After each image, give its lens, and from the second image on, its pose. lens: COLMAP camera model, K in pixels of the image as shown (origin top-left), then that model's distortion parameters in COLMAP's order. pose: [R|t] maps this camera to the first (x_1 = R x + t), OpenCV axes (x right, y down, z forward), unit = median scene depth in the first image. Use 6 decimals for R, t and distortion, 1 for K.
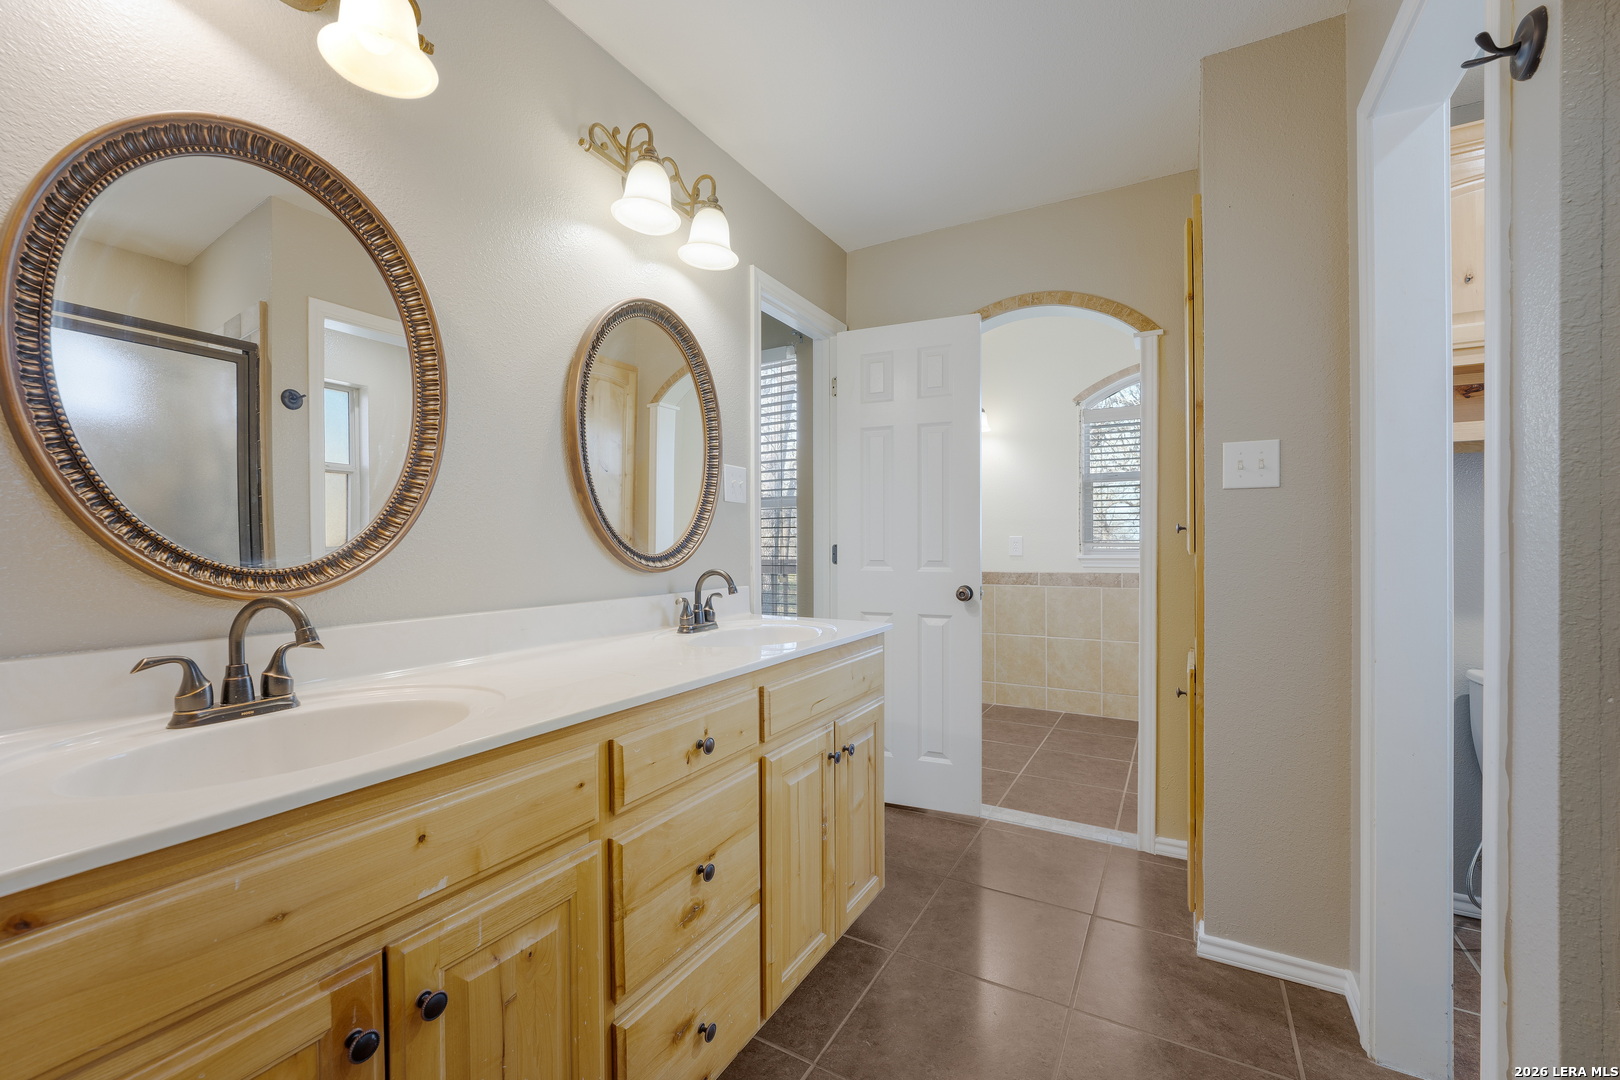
lens RADIAL K [[659.2, 0, 803.4], [0, 659.2, 543.5], [0, 0, 1]] dist [-0.012012, 0.001230]
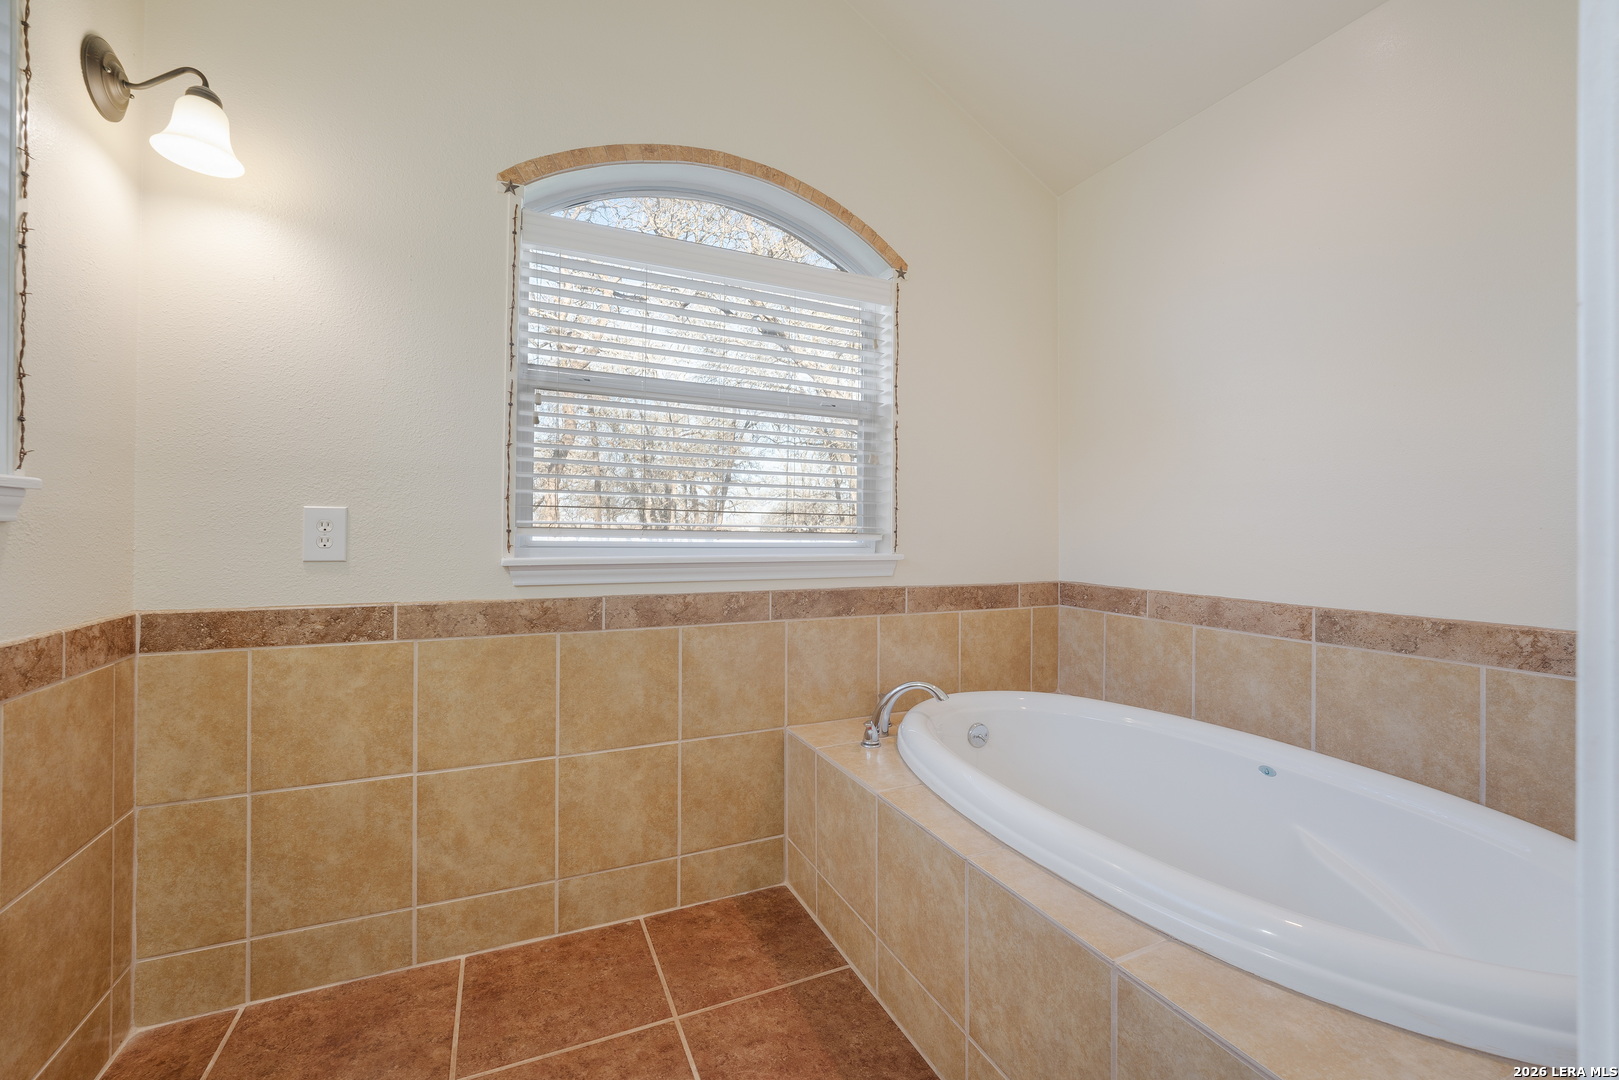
lens RADIAL K [[658.8, 0, 801.3], [0, 658.8, 532.5], [0, 0, 1]] dist [-0.012012, 0.001230]
pose [[0.581274, 0.015097, 0.813568, 0.190451], [-0.011208, 0.999882, -0.010546, 0.004163], [-0.813631, -0.002988, 0.581375, 0.604301]]
